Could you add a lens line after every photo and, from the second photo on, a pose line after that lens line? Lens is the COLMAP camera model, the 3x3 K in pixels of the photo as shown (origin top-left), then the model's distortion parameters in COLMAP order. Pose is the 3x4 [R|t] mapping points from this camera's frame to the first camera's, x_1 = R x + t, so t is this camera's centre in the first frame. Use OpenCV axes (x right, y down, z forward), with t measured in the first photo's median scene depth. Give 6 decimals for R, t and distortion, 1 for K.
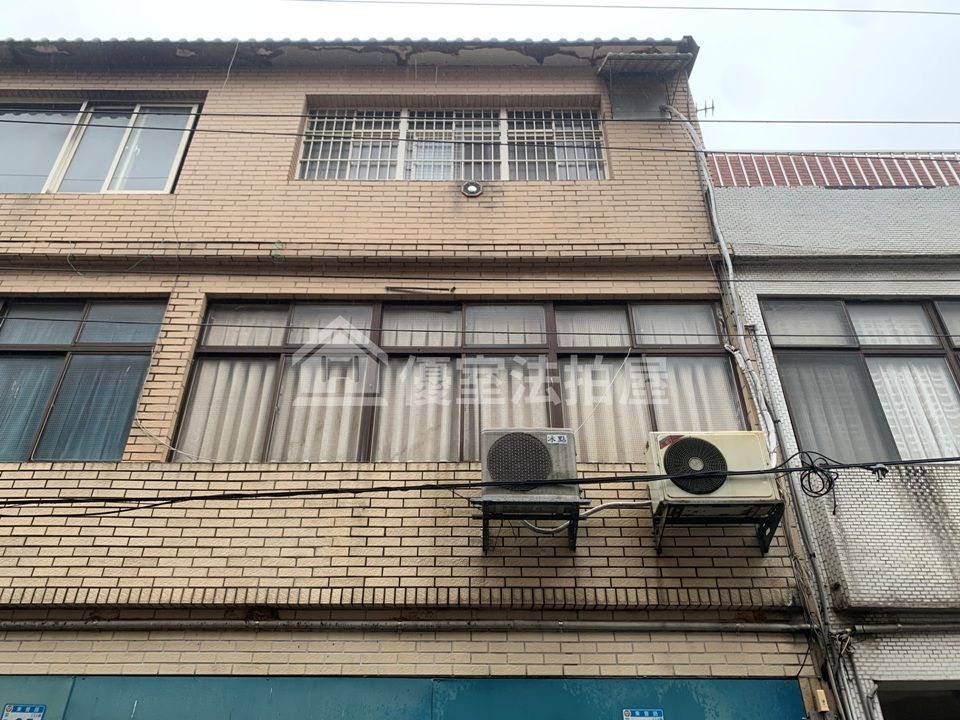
lens RADIAL K [[738.1, 0, 470.8], [0, 738.1, 355.1], [0, 0, 1]] dist [0.029457, -0.037745]
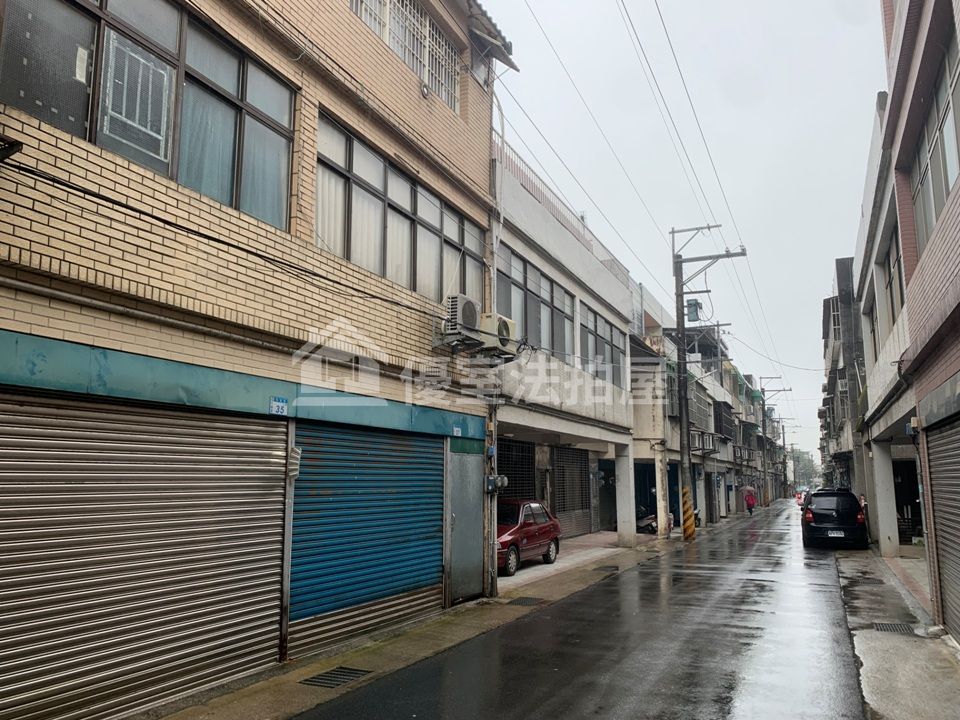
lens RADIAL K [[727.0, 0, 478.1], [0, 727.0, 369.0], [0, 0, 1]] dist [0.035119, -0.047320]
pose [[0.421498, 0.131130, 0.897298, -1.285290], [-0.510569, 0.852069, 0.115315, 0.021271], [-0.749439, -0.506737, 0.426096, 0.046062]]
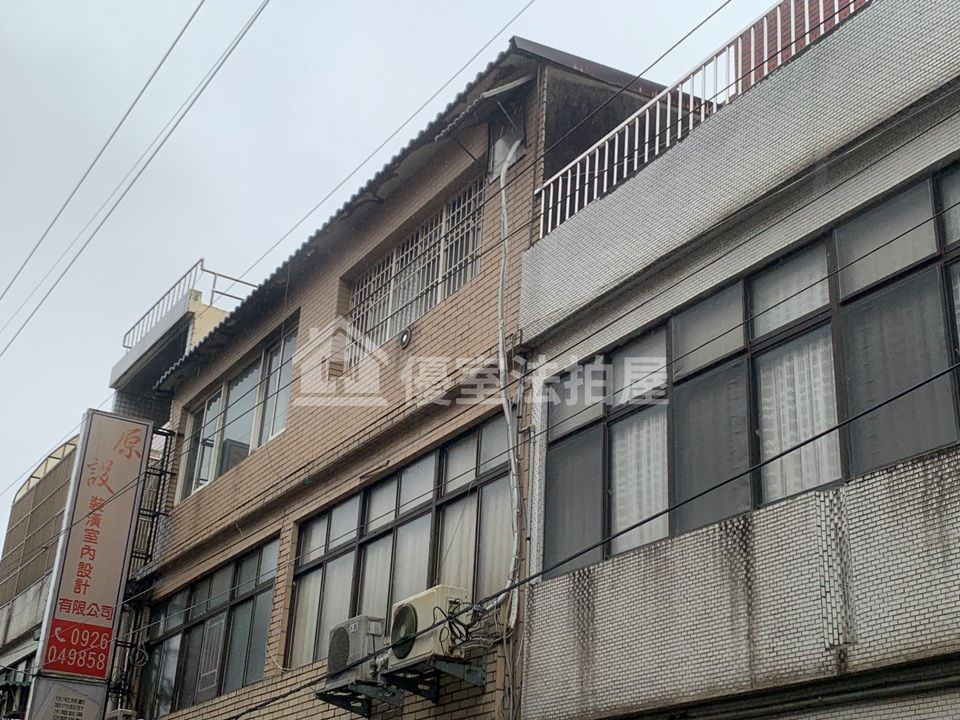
lens RADIAL K [[1311.6, 0, 486.4], [0, 1311.6, 333.1], [0, 0, 1]] dist [0.203800, -0.686738]
pose [[0.523452, -0.343852, -0.779592, 1.626715], [0.443347, 0.891256, -0.095421, -0.010627], [0.727627, -0.295682, 0.618976, -0.038879]]
